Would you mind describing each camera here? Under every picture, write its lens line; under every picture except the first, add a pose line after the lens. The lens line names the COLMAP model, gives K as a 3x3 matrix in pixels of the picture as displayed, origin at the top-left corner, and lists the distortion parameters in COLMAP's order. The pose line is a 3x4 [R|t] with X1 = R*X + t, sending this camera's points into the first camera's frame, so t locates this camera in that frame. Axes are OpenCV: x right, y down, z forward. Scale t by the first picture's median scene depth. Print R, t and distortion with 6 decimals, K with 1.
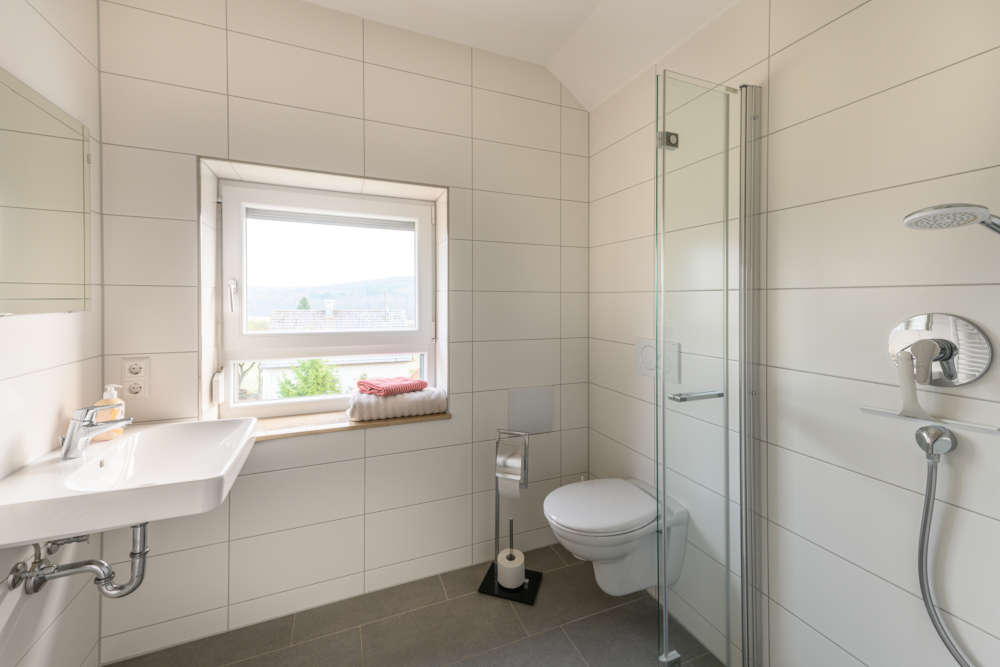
lens RADIAL K [[399.8, 0, 498.6], [0, 399.8, 292.9], [0, 0, 1]] dist [0.011188, -0.000095]
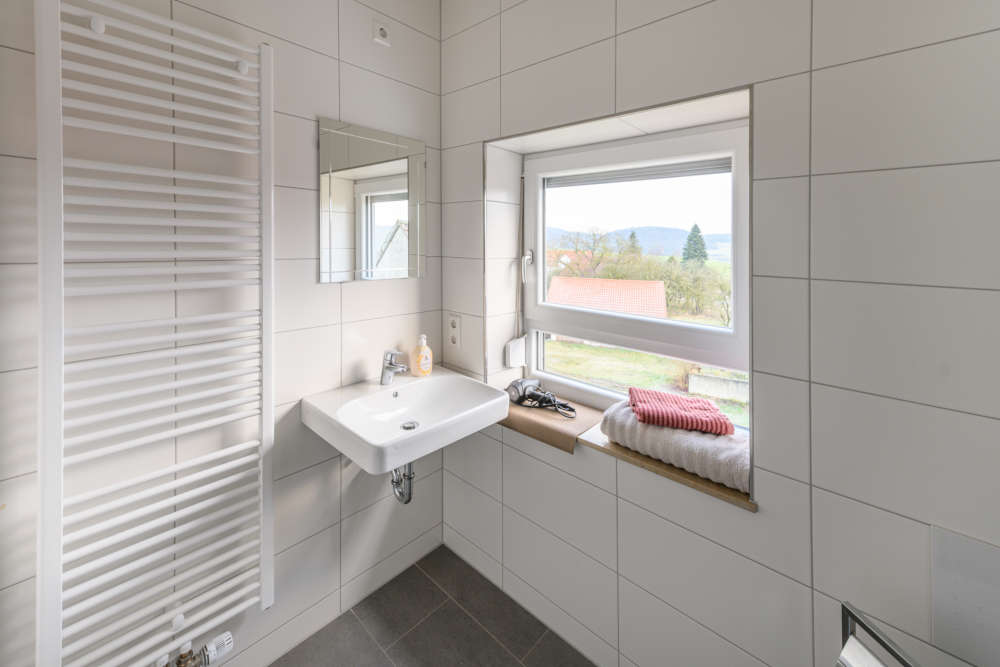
lens RADIAL K [[404.7, 0, 497.5], [0, 404.7, 243.7], [0, 0, 1]] dist [-0.000055, -0.000074]
pose [[0.423795, 0.002207, -0.905755, 0.240026], [-0.003830, 0.999992, 0.000645, -0.049904], [0.905750, 0.003196, 0.423801, 0.477607]]
